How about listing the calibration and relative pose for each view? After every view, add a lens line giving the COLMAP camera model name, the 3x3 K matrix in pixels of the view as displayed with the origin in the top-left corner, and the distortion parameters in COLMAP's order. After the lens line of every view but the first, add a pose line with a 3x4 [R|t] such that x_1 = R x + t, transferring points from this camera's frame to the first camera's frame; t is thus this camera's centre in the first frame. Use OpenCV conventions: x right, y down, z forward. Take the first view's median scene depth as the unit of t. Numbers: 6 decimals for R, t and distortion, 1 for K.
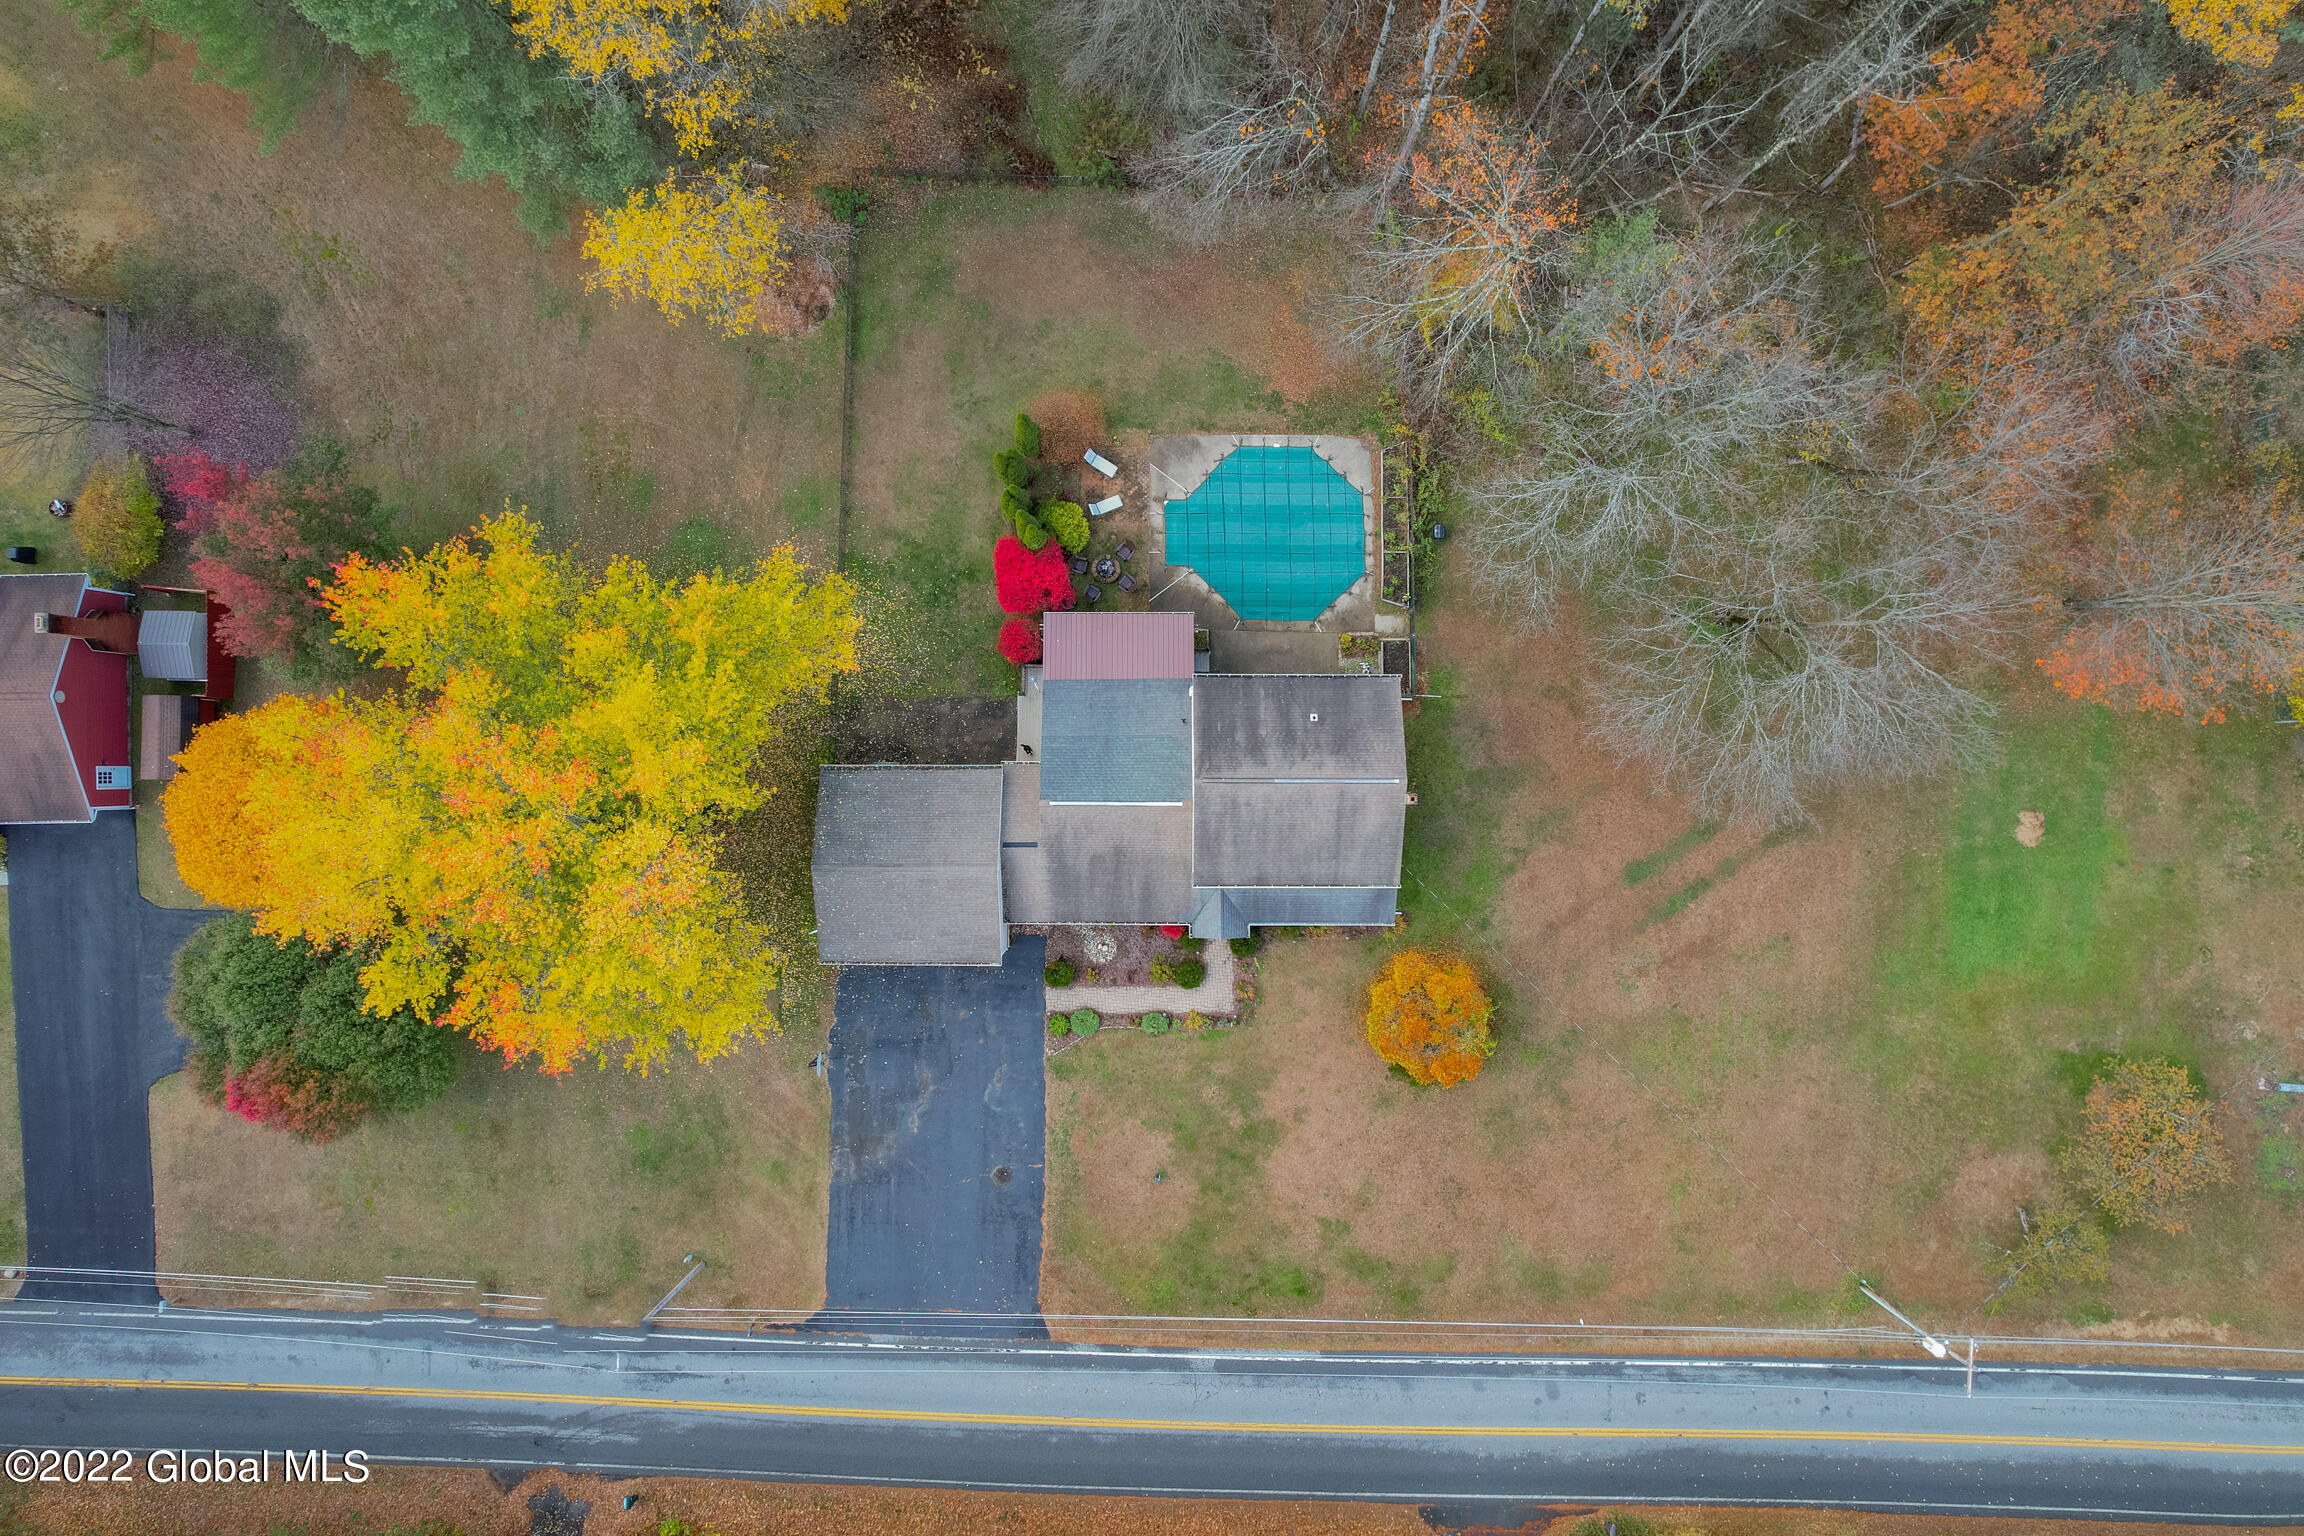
lens RADIAL K [[1476.6, 0, 1164.6], [0, 1476.6, 764.7], [0, 0, 1]] dist [-0.028377, -0.000269]
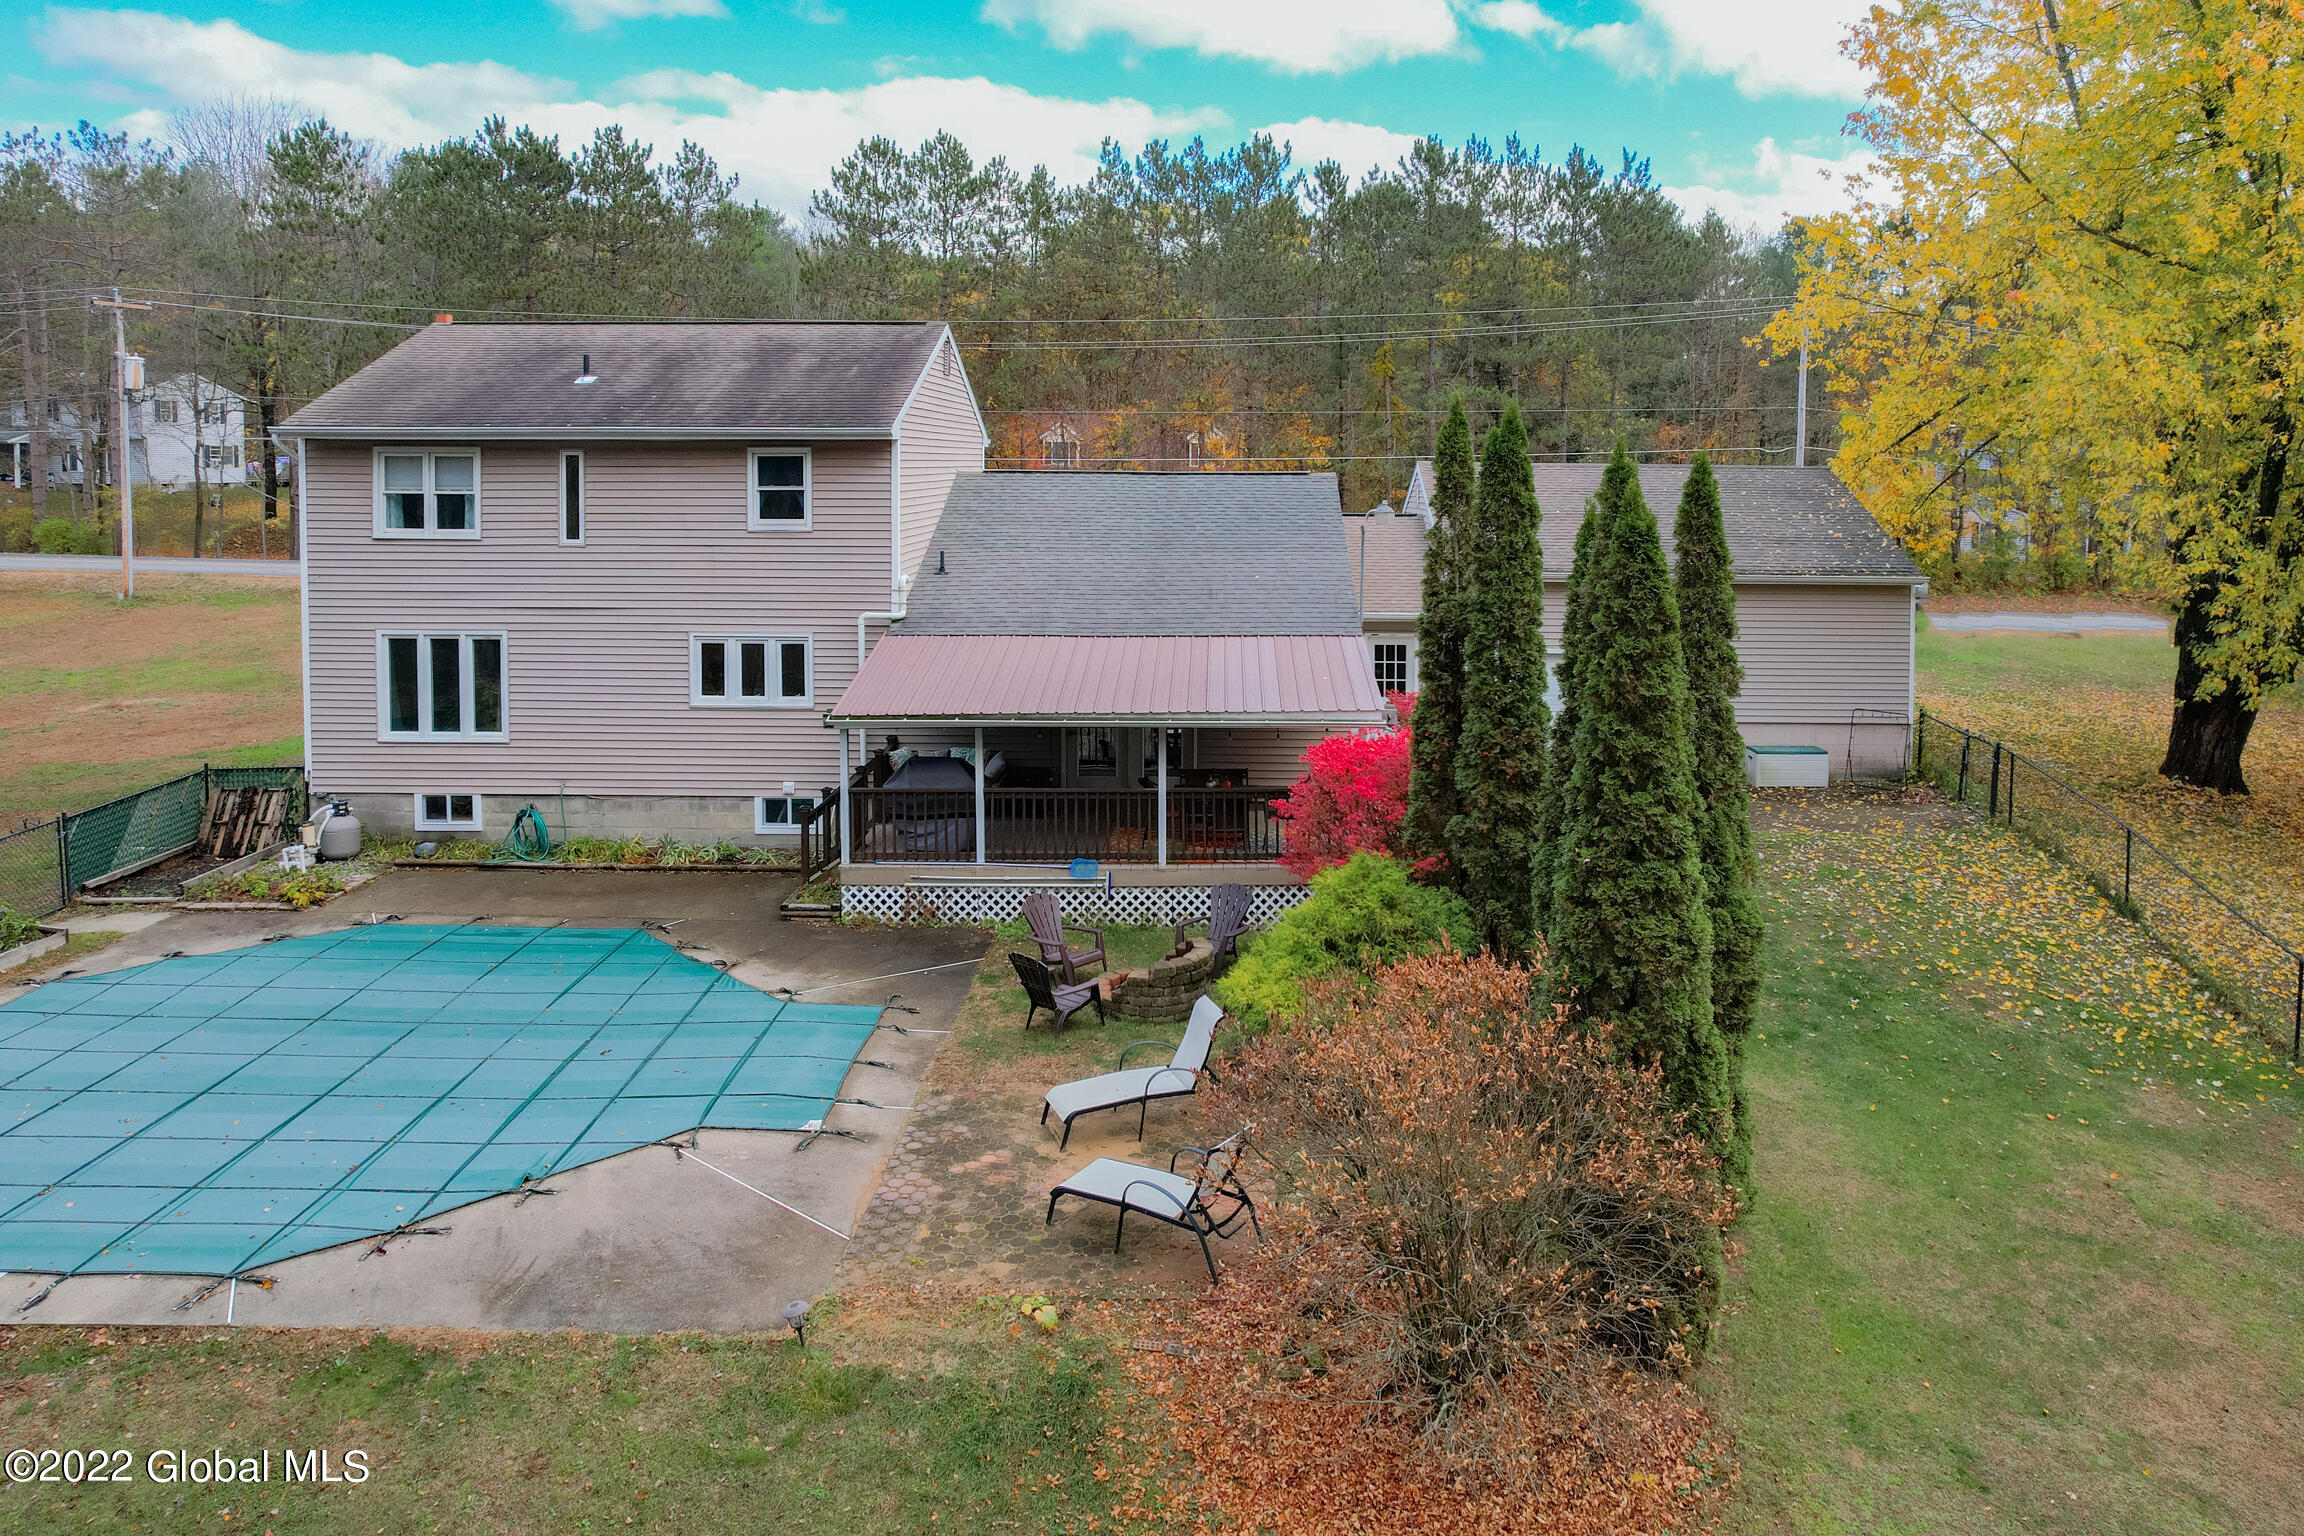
lens RADIAL K [[1537.4, 0, 1201.0], [0, 1537.4, 495.9], [0, 0, 1]] dist [-0.031104, 0.002299]
pose [[-0.999904, -0.004905, 0.012961, -0.050316], [0.013105, -0.030614, 0.999445, -0.368437], [-0.004506, 0.999519, 0.030675, 0.918038]]
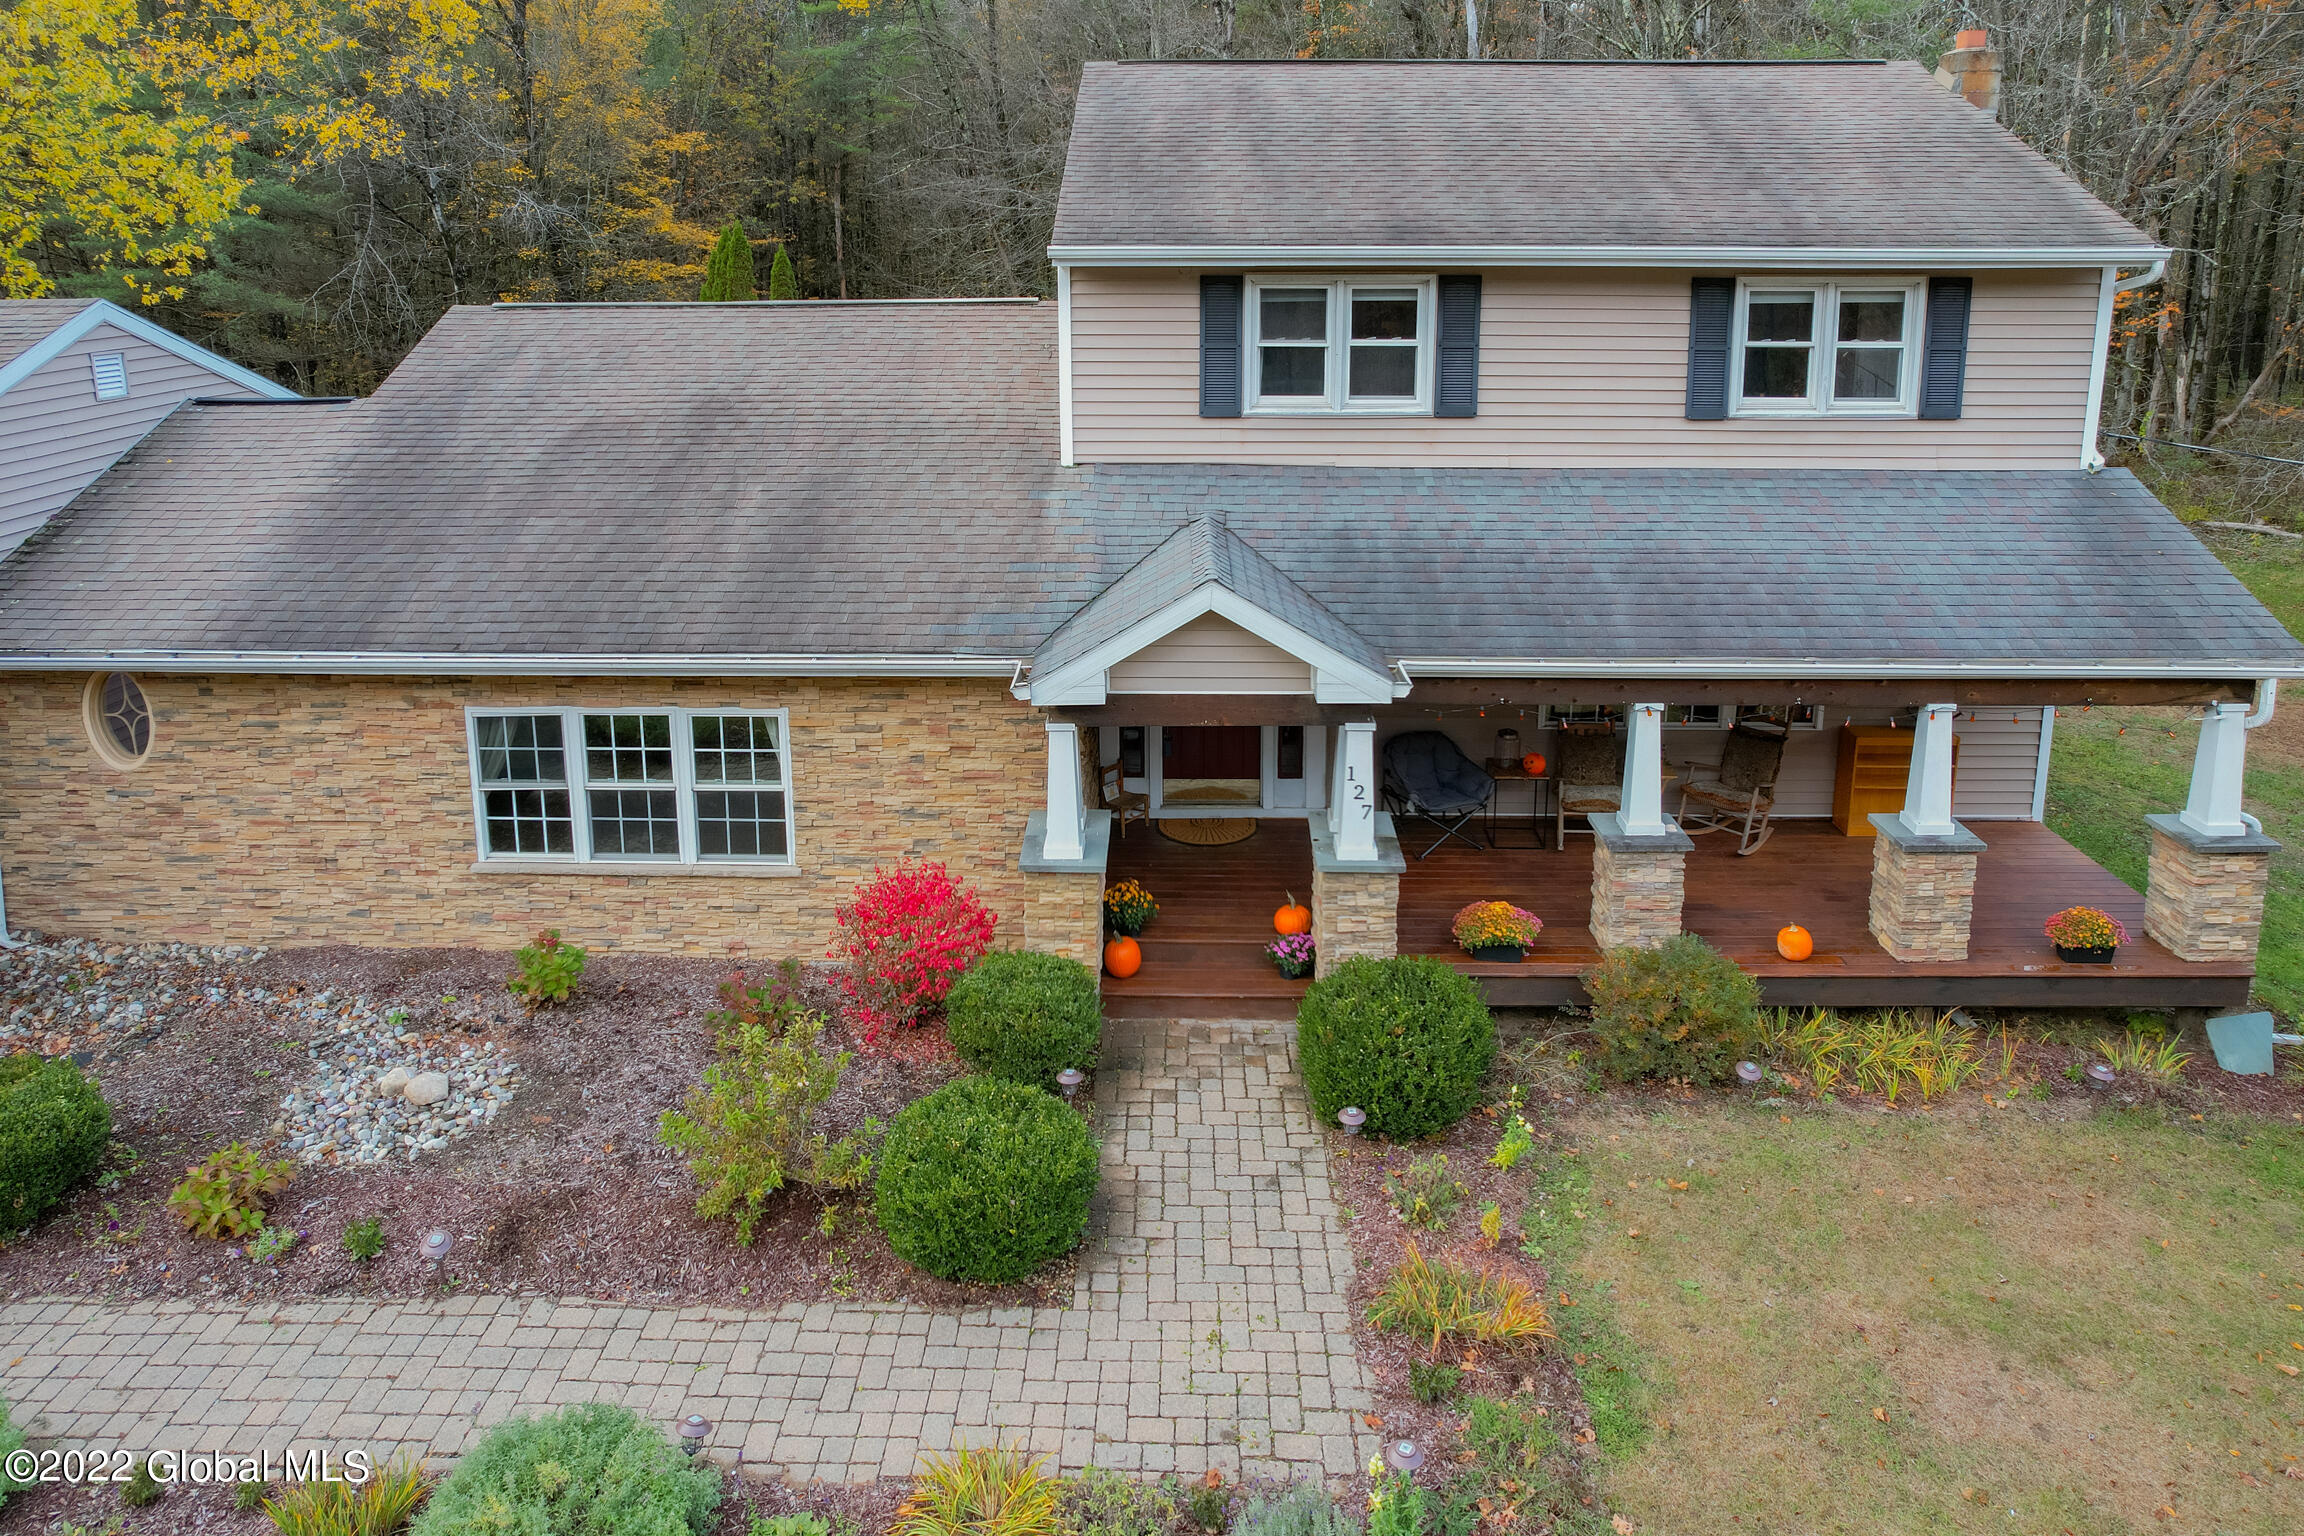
lens RADIAL K [[1491.8, 0, 1145.7], [0, 1491.8, 582.4], [0, 0, 1]] dist [-0.021361, 0.000701]
pose [[0.999584, -0.008393, -0.027598, 0.033320], [-0.024971, 0.227215, -0.973525, 0.249332], [0.014441, 0.973809, 0.226910, 0.912949]]
